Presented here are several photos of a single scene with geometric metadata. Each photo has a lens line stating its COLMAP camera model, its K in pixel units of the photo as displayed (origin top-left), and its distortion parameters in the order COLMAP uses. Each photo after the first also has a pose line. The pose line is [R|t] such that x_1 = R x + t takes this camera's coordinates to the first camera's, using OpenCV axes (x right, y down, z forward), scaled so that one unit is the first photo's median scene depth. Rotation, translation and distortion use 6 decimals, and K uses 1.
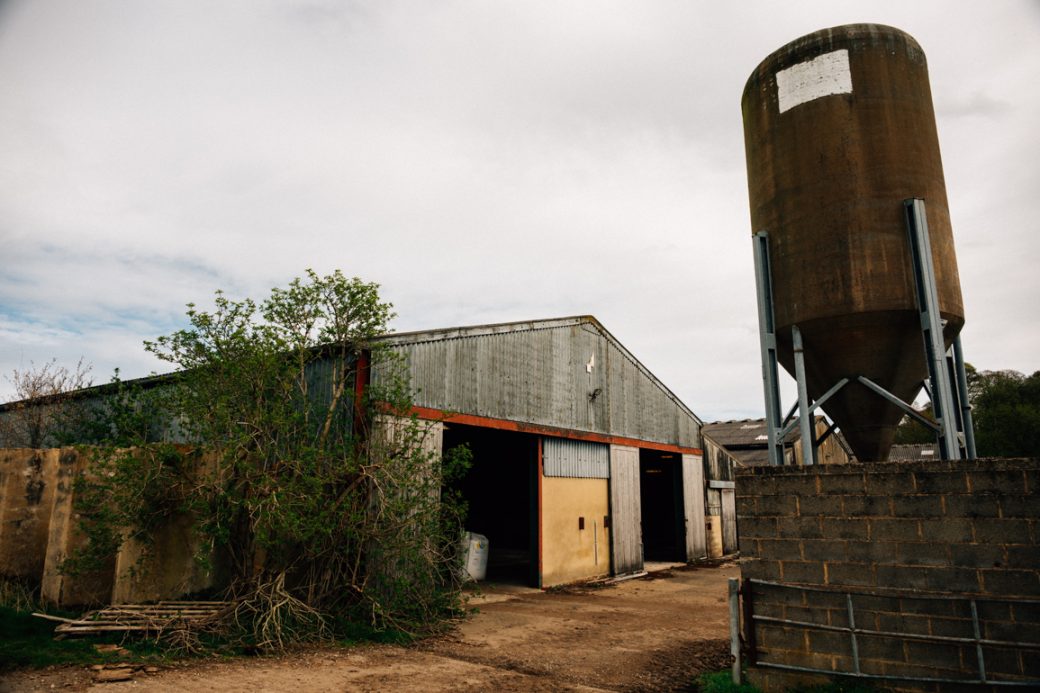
lens RADIAL K [[703.0, 0, 520.0], [0, 703.0, 346.5], [0, 0, 1]] dist [-0.003811, -0.000914]
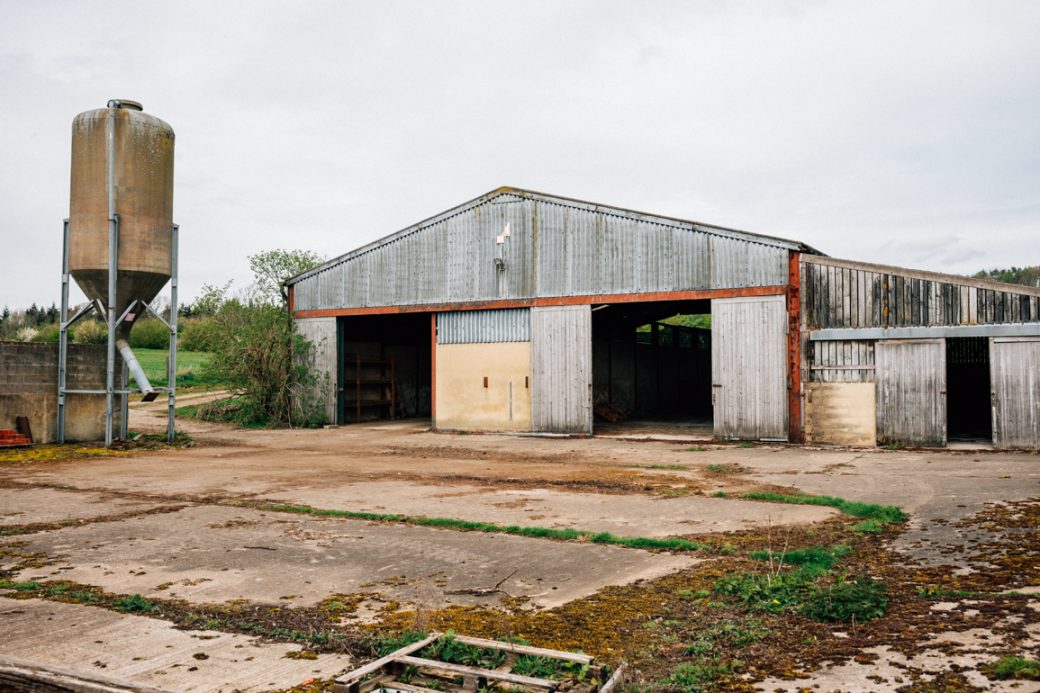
lens RADIAL K [[703.0, 0, 520.0], [0, 703.0, 346.5], [0, 0, 1]] dist [-0.003811, -0.000914]
pose [[0.179208, -0.037344, -0.983102, 1.215574], [0.214216, 0.976784, 0.001945, 0.205943], [0.960206, -0.210945, 0.183047, 0.861148]]
